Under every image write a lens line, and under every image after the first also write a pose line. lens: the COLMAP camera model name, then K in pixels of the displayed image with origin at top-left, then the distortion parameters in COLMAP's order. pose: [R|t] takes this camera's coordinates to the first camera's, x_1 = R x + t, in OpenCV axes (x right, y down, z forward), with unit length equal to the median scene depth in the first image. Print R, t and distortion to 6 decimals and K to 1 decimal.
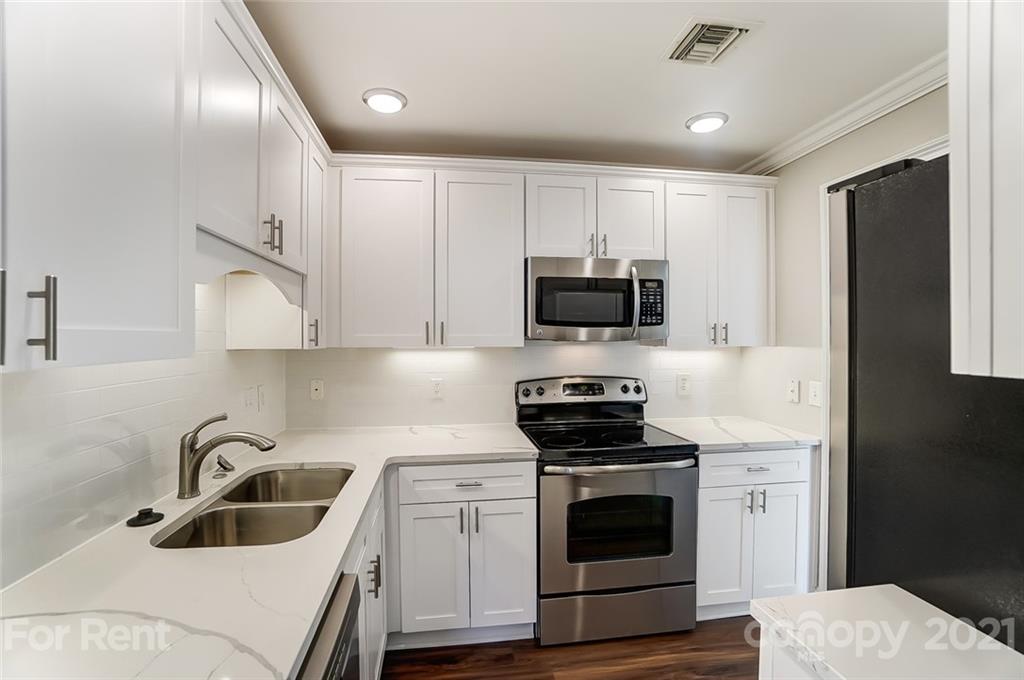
lens RADIAL K [[454.6, 0, 500.5], [0, 454.6, 334.9], [0, 0, 1]] dist [-0.000921, -0.000035]
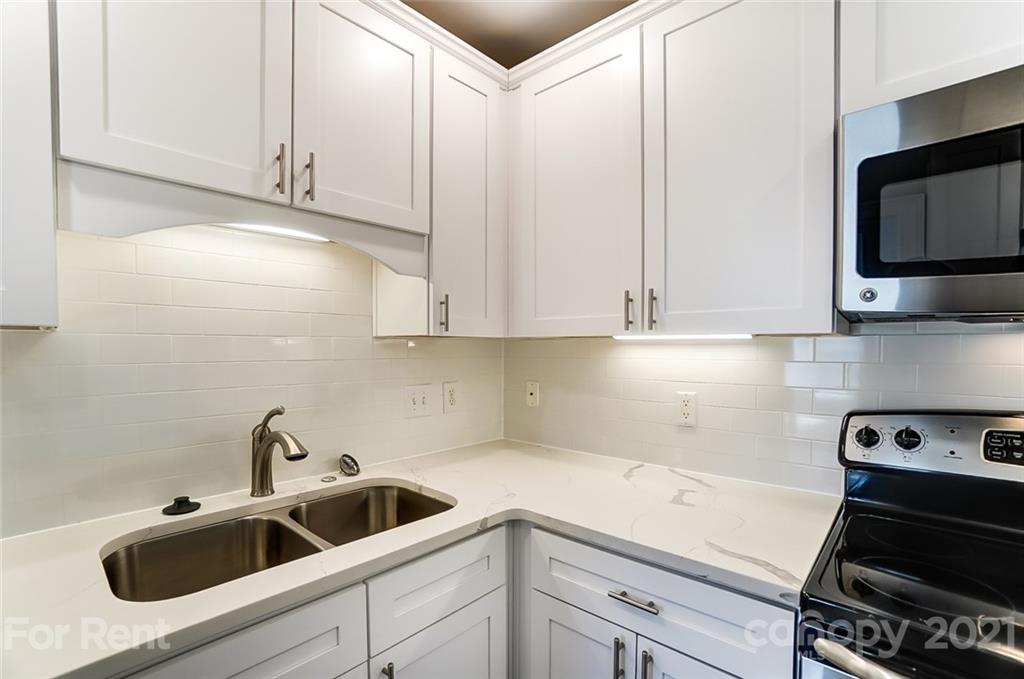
lens RADIAL K [[470.0, 0, 507.2], [0, 470.0, 350.8], [0, 0, 1]] dist [-0.000535, -0.000007]
pose [[0.652802, 0.008354, -0.757483, 0.224481], [0.001934, 0.999918, 0.012694, 0.044360], [0.757526, -0.009752, 0.652732, 0.547414]]
